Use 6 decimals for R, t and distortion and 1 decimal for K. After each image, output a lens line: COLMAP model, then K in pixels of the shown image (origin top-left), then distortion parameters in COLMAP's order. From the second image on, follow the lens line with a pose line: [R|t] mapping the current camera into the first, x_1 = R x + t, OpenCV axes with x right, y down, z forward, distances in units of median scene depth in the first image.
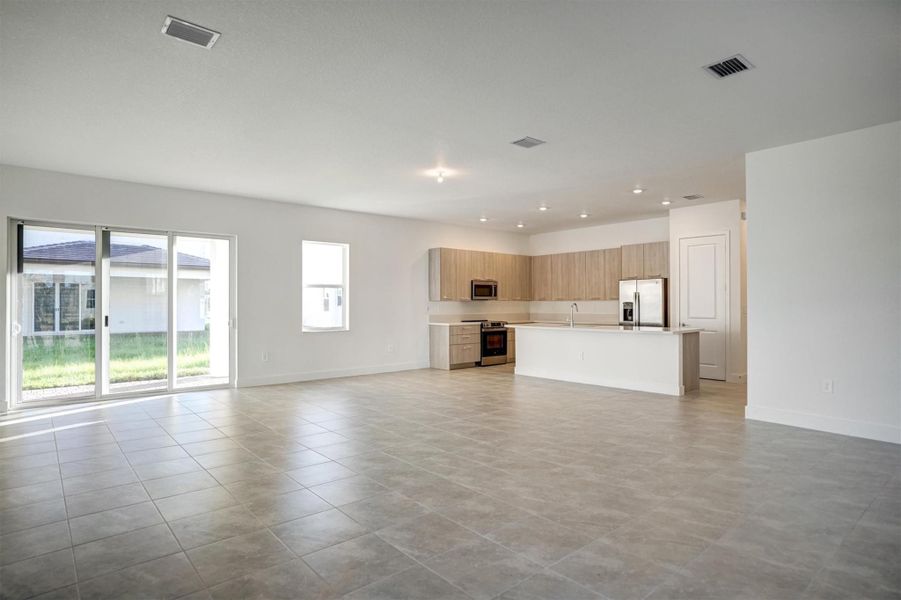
lens RADIAL K [[495.2, 0, 450.5], [0, 495.2, 300.0], [0, 0, 1]] dist [-0.050281, 0.034991]
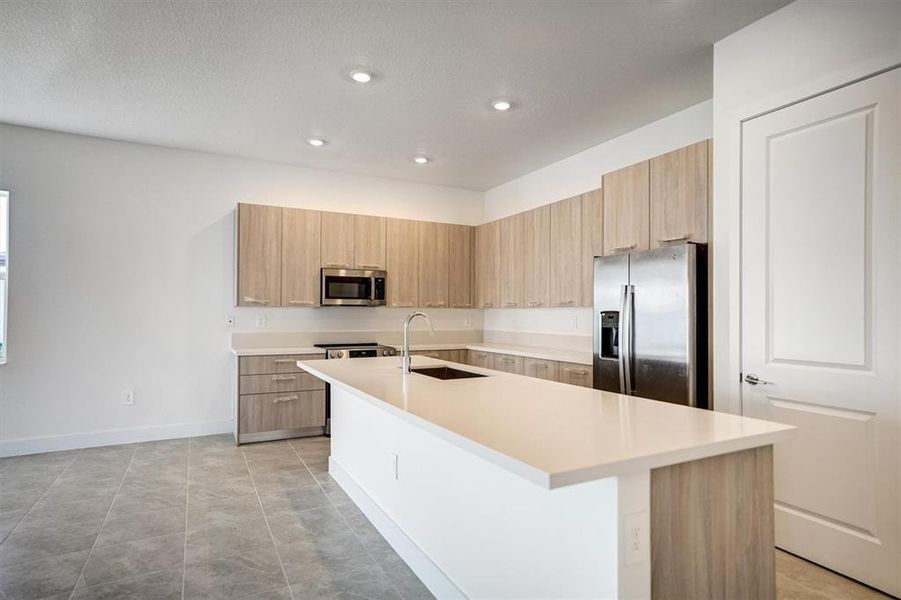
lens RADIAL K [[481.6, 0, 454.3], [0, 481.6, 313.6], [0, 0, 1]] dist [-0.065399, 0.052705]
pose [[0.976704, 0.006392, -0.214496, 0.288847], [-0.004208, 0.999935, 0.010640, 0.002610], [0.214550, -0.009490, 0.976667, 0.536698]]
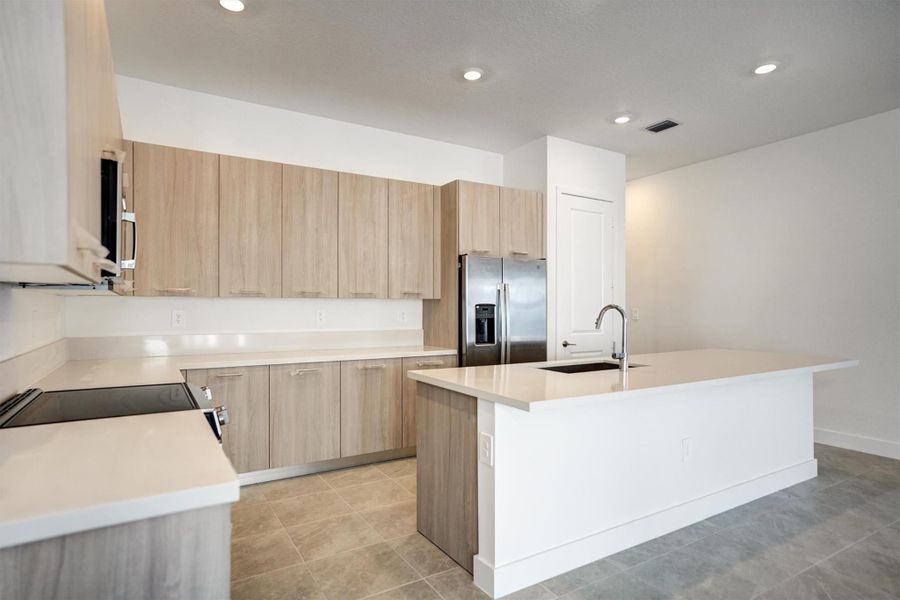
lens RADIAL K [[495.2, 0, 450.0], [0, 495.2, 300.0], [0, 0, 1]] dist [-0.001075, 0.035119]
pose [[0.162573, 0.009781, 0.986648, -0.100055], [-0.014552, 0.999866, -0.007514, 0.004219], [-0.986589, -0.013136, 0.162693, 0.863746]]
